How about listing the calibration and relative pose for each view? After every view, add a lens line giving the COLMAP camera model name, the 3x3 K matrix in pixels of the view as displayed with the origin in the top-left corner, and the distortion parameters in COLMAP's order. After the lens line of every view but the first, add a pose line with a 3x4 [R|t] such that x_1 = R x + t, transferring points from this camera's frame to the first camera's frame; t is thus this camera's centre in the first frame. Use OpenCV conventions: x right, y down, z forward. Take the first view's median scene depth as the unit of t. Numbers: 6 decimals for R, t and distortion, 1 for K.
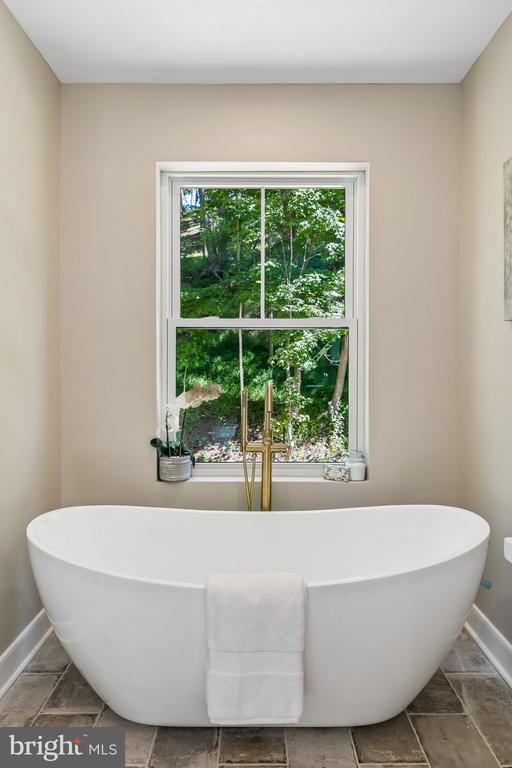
lens RADIAL K [[483.4, 0, 251.5], [0, 483.4, 366.0], [0, 0, 1]] dist [0.002810, 0.001140]
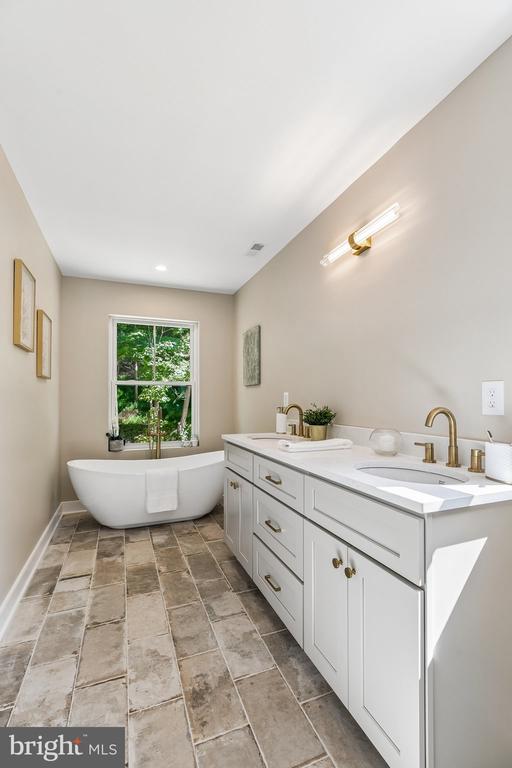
lens RADIAL K [[347.9, 0, 261.3], [0, 347.9, 396.0], [0, 0, 1]] dist [0.004247, -0.000638]
pose [[0.921598, 0.000062, 0.388146, -0.165935], [0.003858, 0.999949, -0.009320, -0.008356], [-0.388126, 0.010087, 0.921551, -0.807772]]
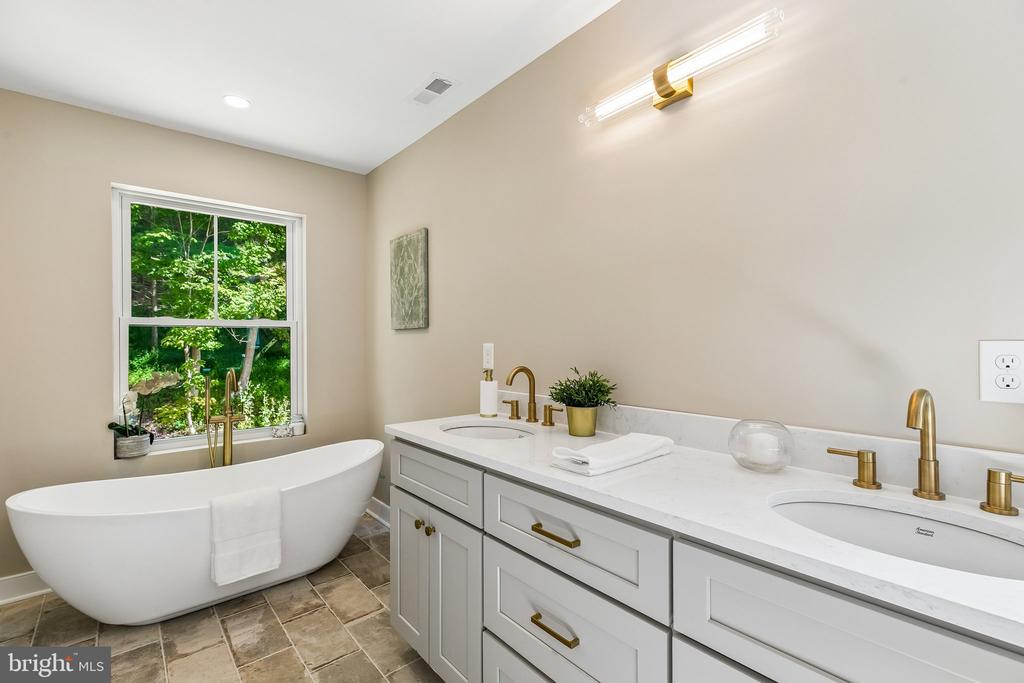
lens RADIAL K [[463.8, 0, 515.2], [0, 463.8, 344.2], [0, 0, 1]] dist [0.004247, -0.000638]
pose [[0.752079, -0.008177, 0.659023, -0.202099], [0.005184, 0.999965, 0.006491, -0.038043], [-0.659053, -0.001465, 0.752095, -0.454574]]
